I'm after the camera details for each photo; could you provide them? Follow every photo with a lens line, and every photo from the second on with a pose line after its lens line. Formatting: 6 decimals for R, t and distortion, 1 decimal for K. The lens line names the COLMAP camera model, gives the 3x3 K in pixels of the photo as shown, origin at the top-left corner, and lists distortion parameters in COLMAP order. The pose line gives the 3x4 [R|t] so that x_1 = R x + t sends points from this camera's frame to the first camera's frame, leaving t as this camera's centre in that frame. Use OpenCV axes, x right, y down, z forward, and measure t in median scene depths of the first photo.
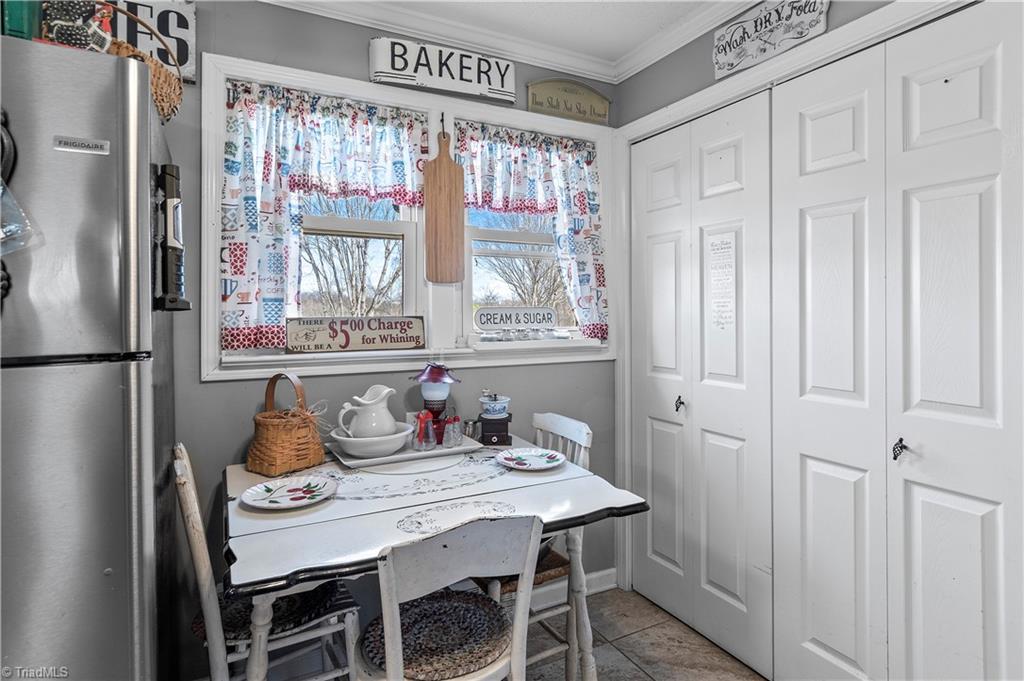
lens RADIAL K [[550.5, 0, 515.6], [0, 550.5, 317.2], [0, 0, 1]] dist [0.002702, -0.000726]
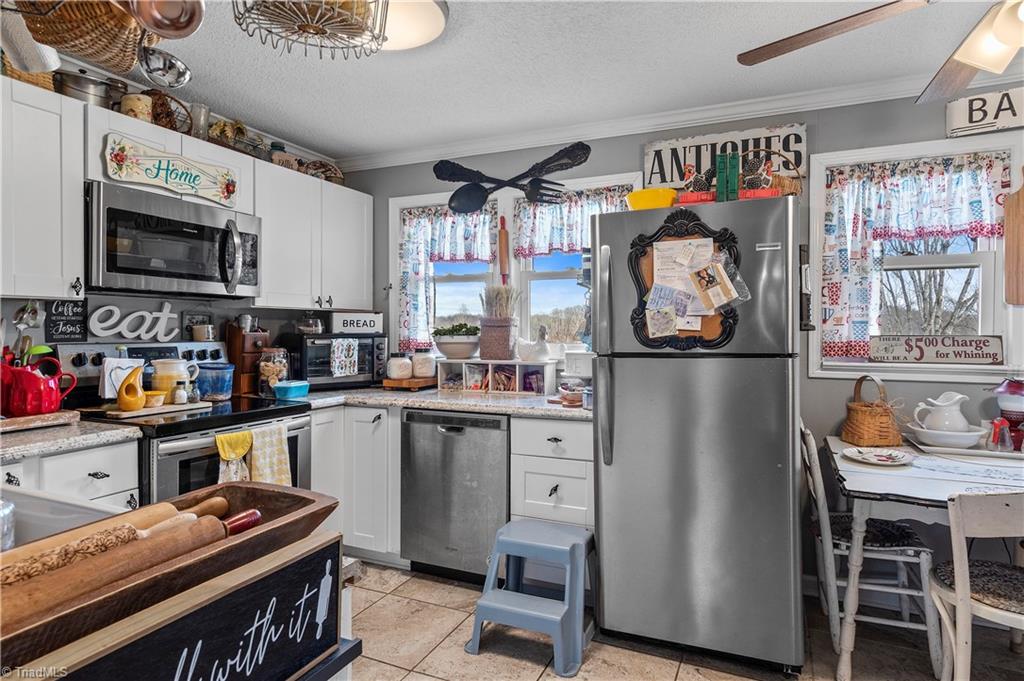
lens RADIAL K [[599.9, 0, 515.1], [0, 599.9, 327.2], [0, 0, 1]] dist [-0.004603, 0.014431]
pose [[0.633746, 0.005448, -0.773522, 0.160108], [-0.010917, 0.999939, -0.001901, -0.006330], [0.773464, 0.009649, 0.633766, -0.569146]]
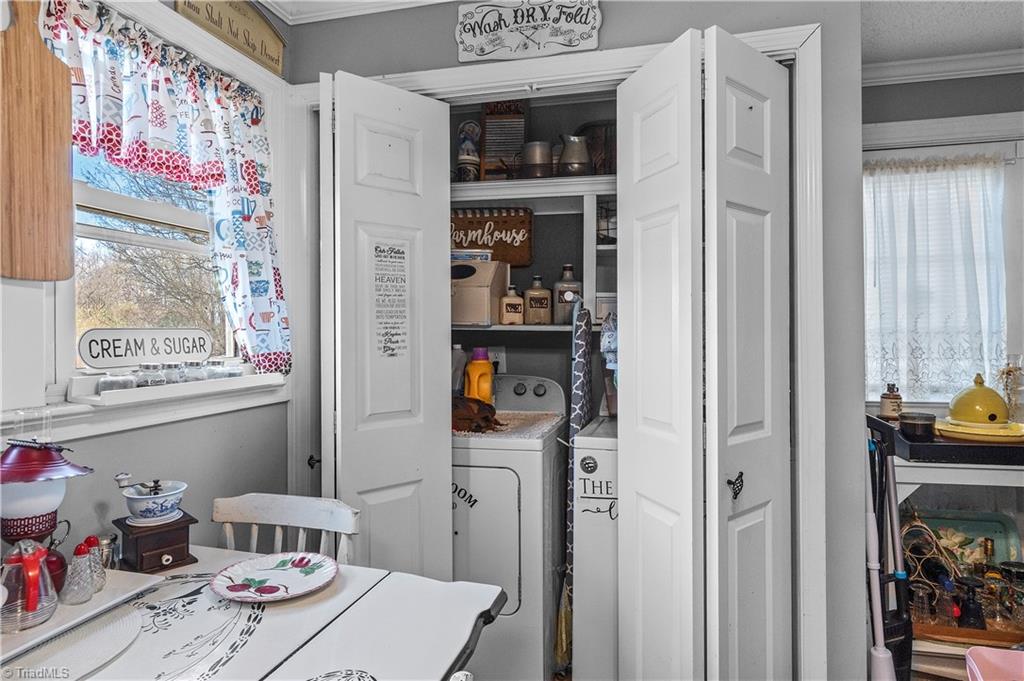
lens RADIAL K [[599.9, 0, 515.1], [0, 599.9, 327.2], [0, 0, 1]] dist [-0.004603, 0.014431]
pose [[0.677998, 0.004830, 0.735048, -0.252872], [0.009947, 0.999827, -0.015745, -0.005453], [-0.734996, 0.017986, 0.677832, 0.311455]]
